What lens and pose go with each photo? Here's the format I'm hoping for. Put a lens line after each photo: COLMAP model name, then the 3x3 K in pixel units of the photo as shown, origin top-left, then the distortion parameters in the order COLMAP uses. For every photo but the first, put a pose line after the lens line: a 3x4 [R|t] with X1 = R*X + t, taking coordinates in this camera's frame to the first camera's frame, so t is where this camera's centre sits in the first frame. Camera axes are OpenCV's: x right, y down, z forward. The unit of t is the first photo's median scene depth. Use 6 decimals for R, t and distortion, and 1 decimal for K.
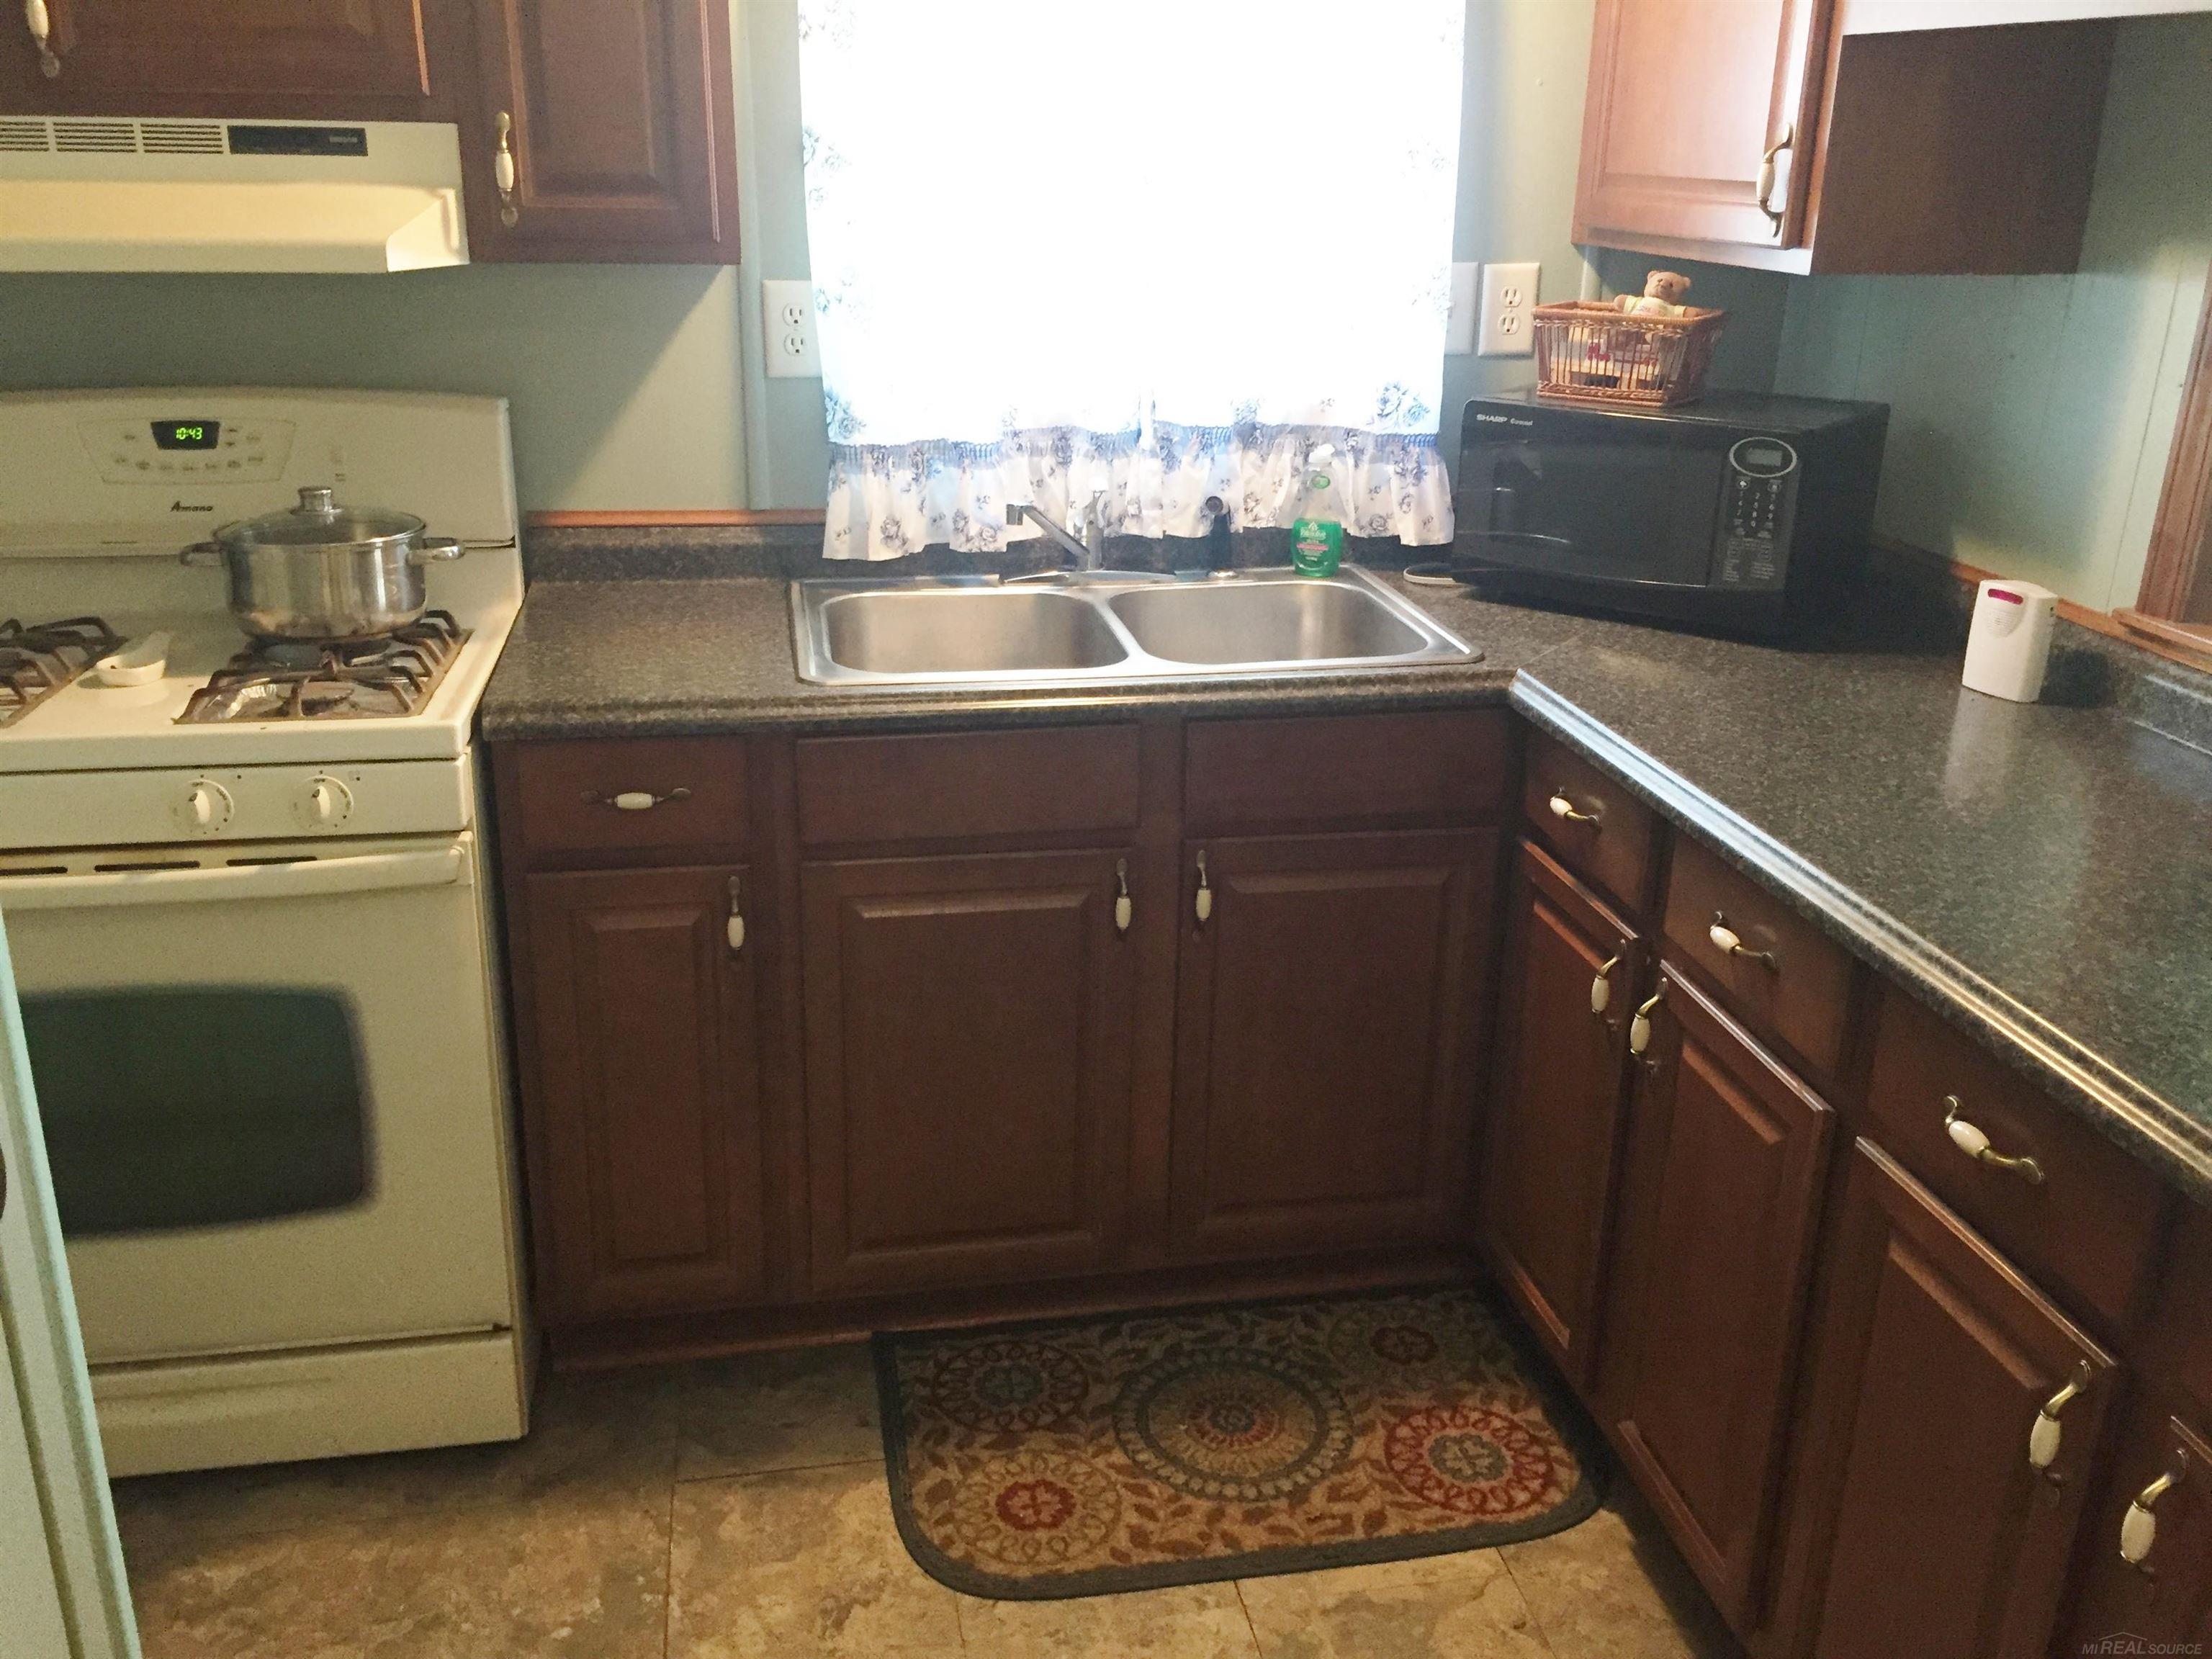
lens RADIAL K [[1886.9, 0, 1119.8], [0, 1886.9, 816.3], [0, 0, 1]] dist [0.023528, -0.000832]
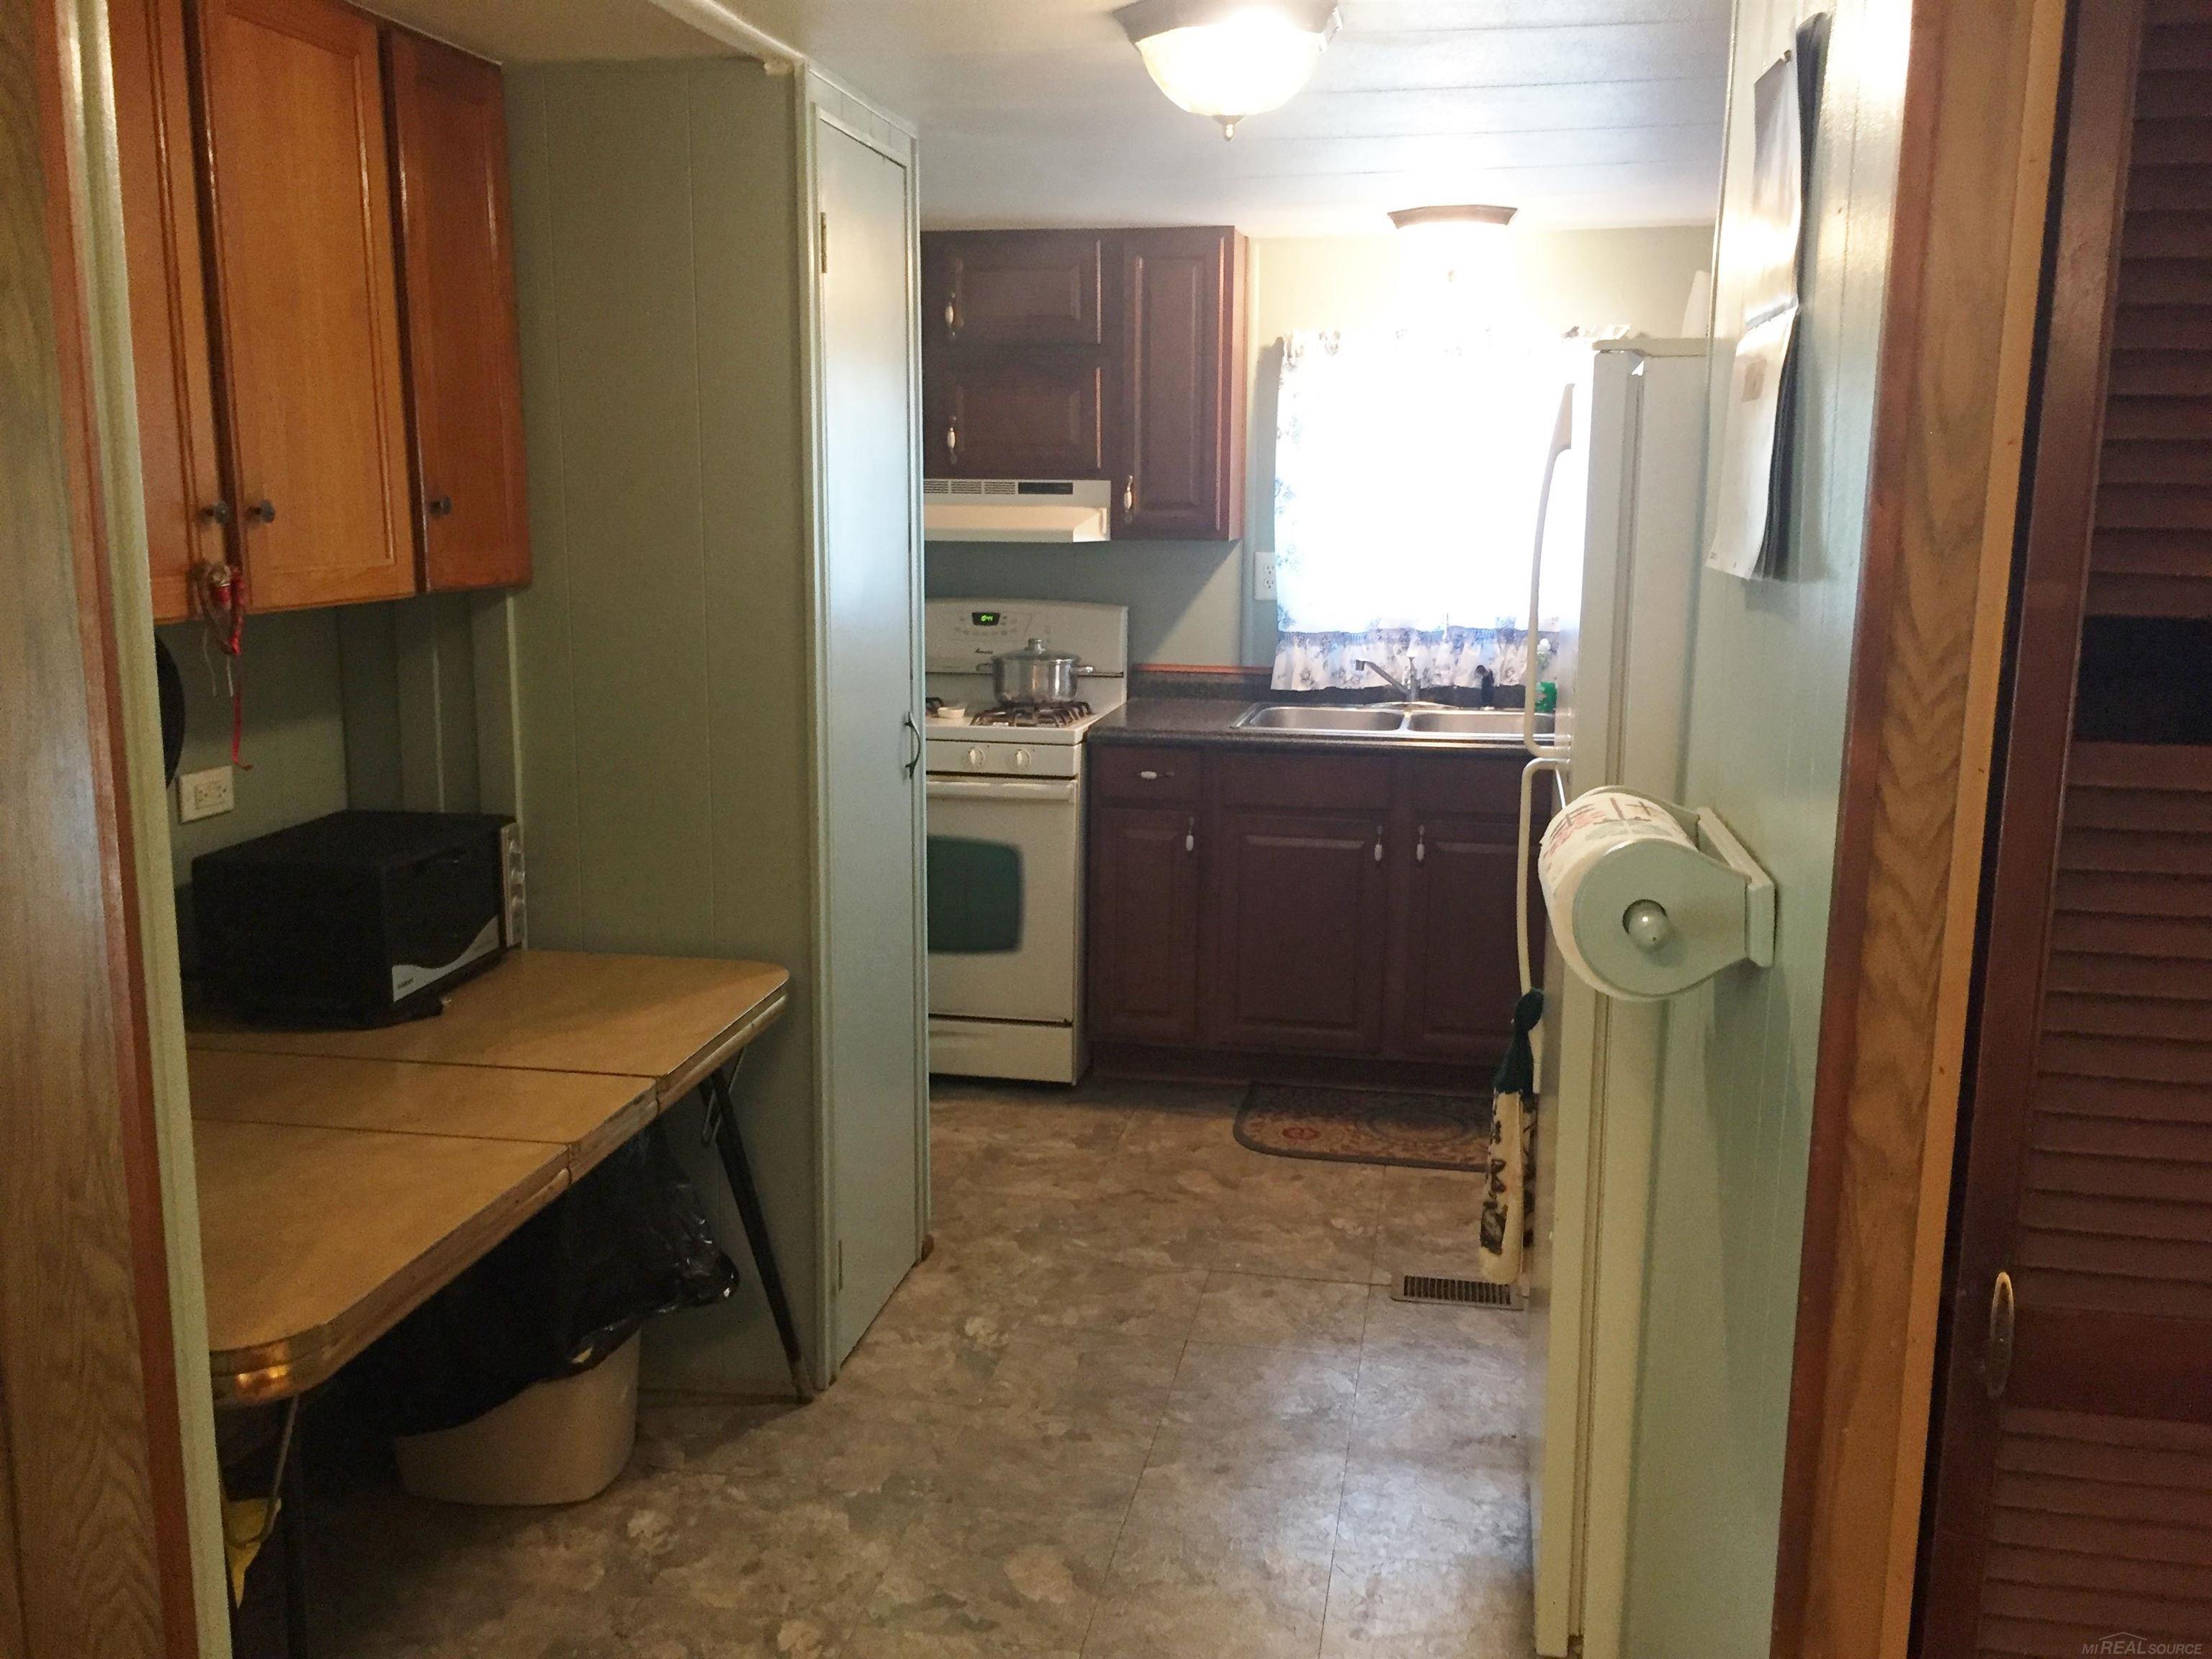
lens RADIAL K [[1886.9, 0, 1119.8], [0, 1886.9, 816.3], [0, 0, 1]] dist [0.023528, -0.000832]
pose [[0.930228, 0.052590, -0.363193, 0.445870], [-0.113048, 0.982616, -0.147263, 0.320979], [0.349135, 0.178046, 0.920002, -0.890251]]
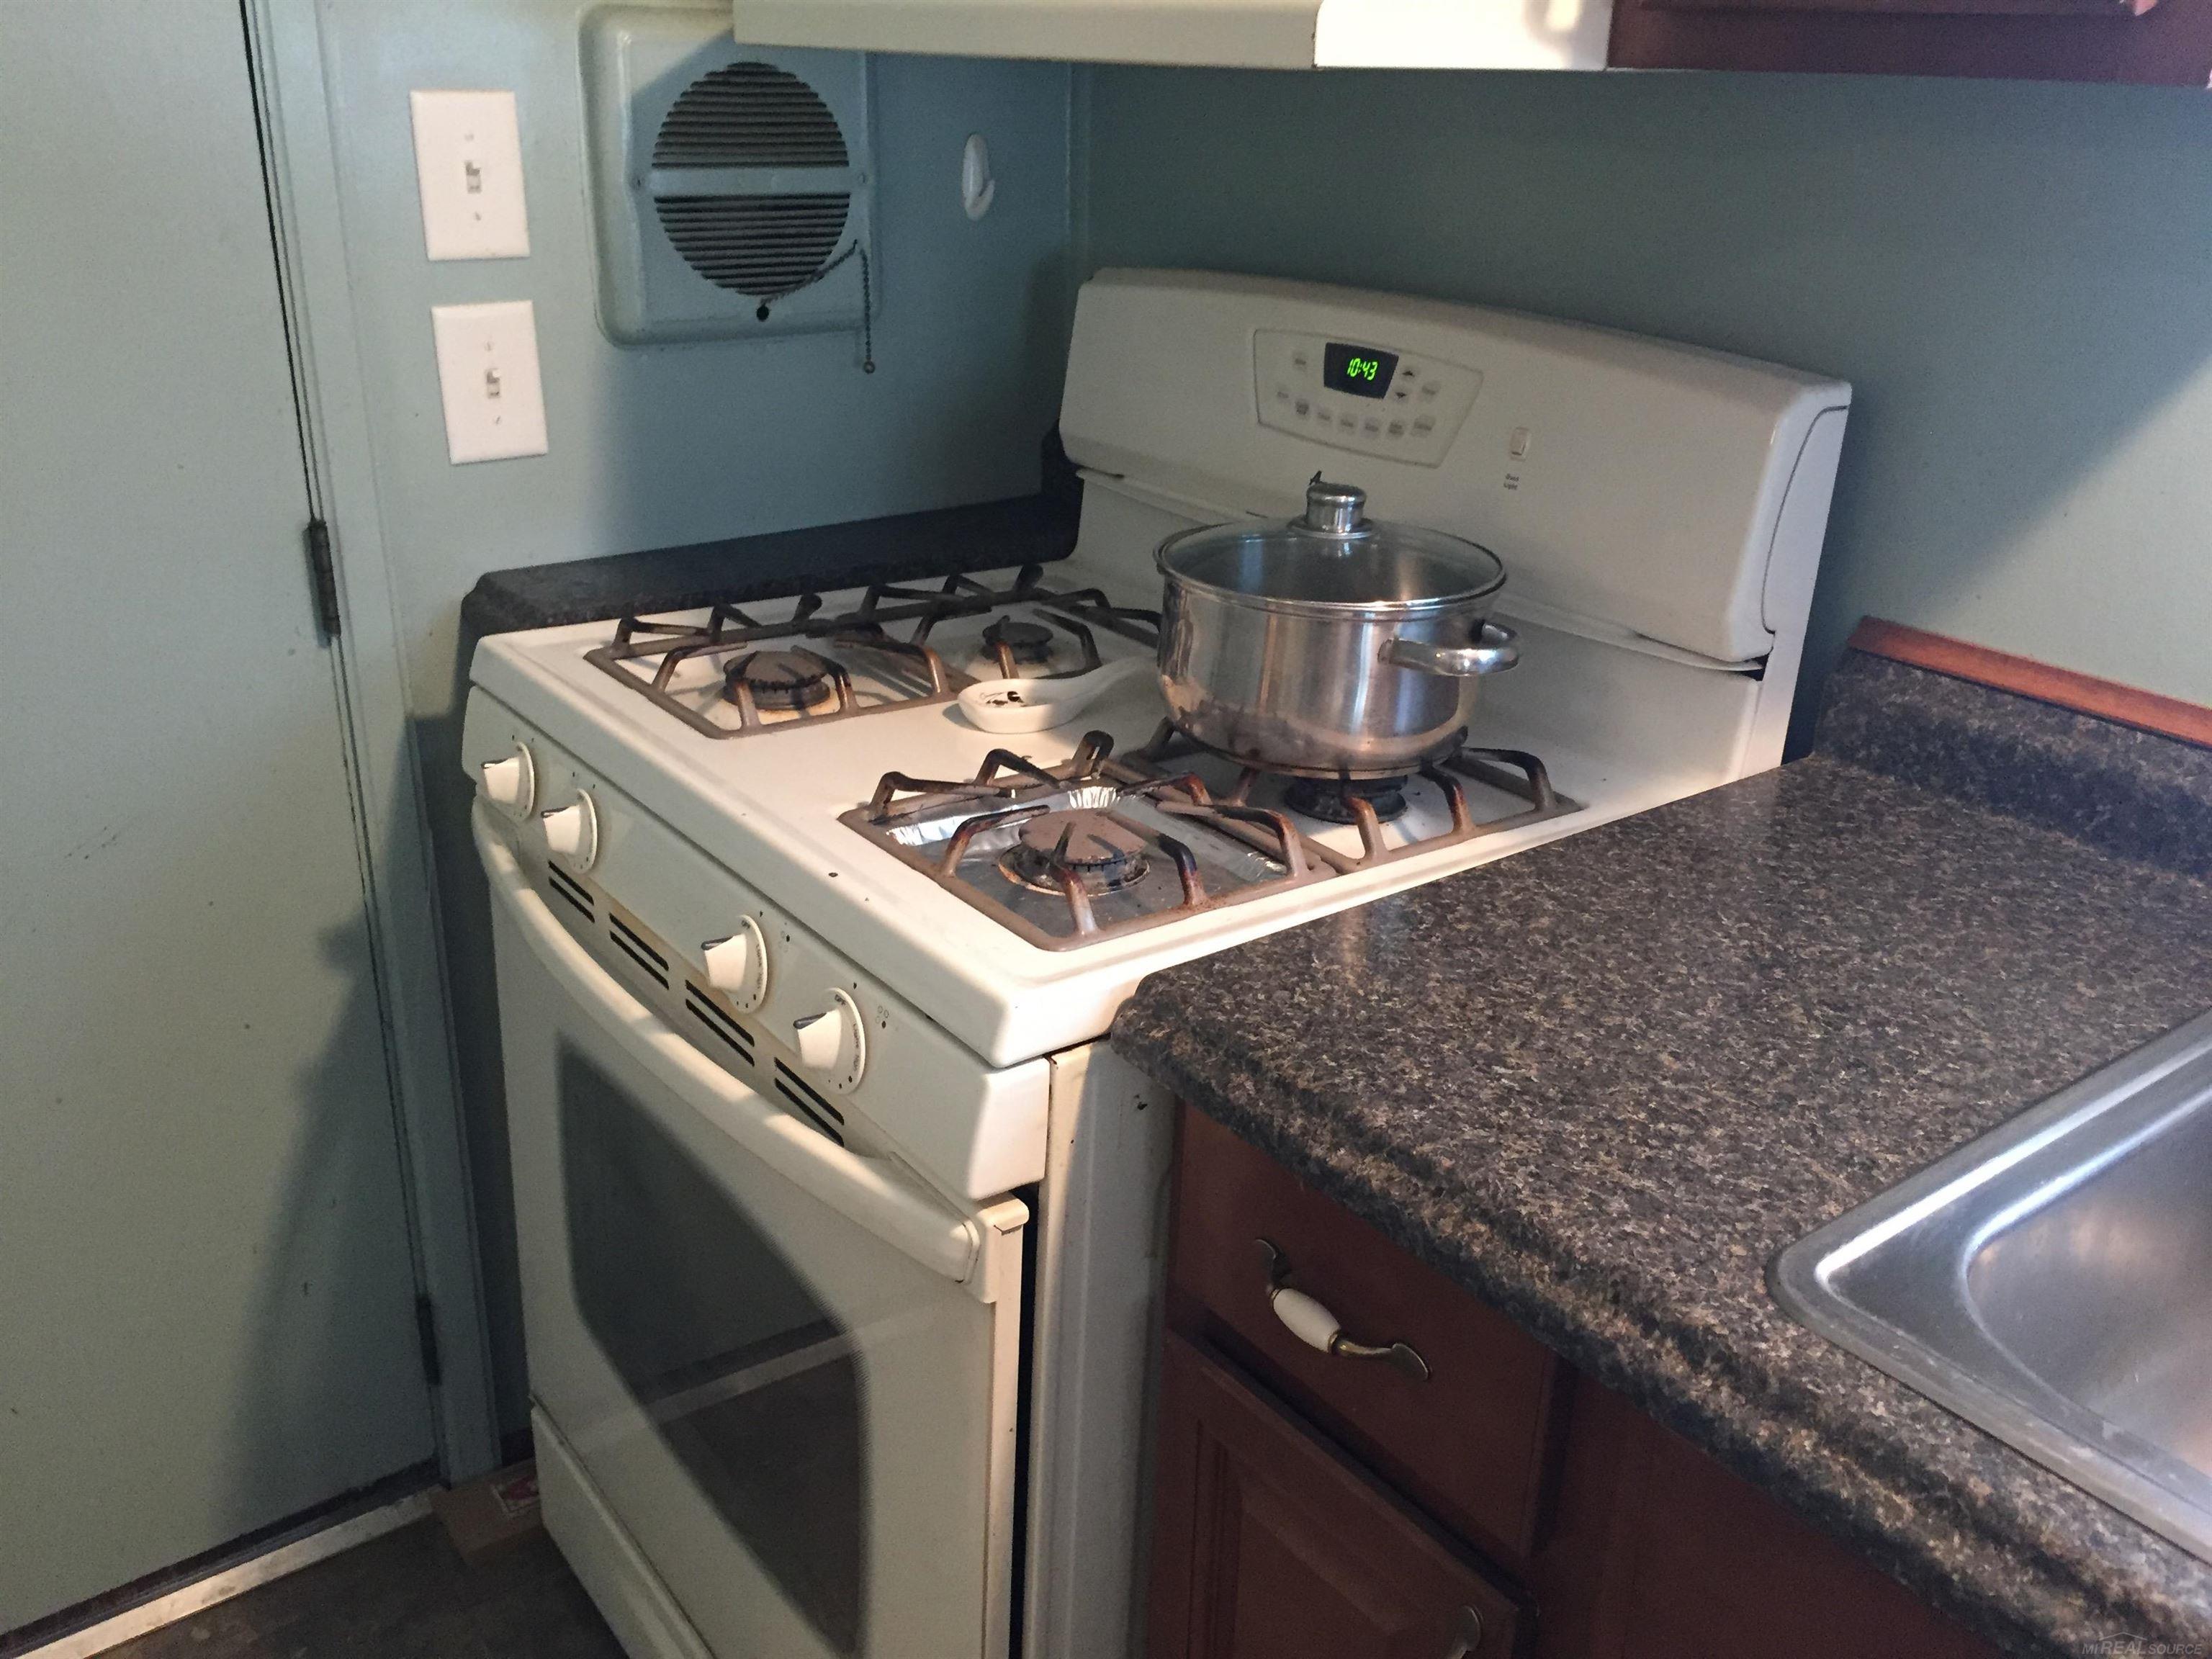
lens RADIAL K [[1886.9, 0, 1119.8], [0, 1886.9, 816.3], [0, 0, 1]] dist [0.023528, -0.000832]
pose [[0.444238, 0.330356, -0.832777, 0.038181], [-0.314724, 0.927835, 0.200178, -0.164404], [0.838810, 0.173168, 0.516151, 0.638998]]
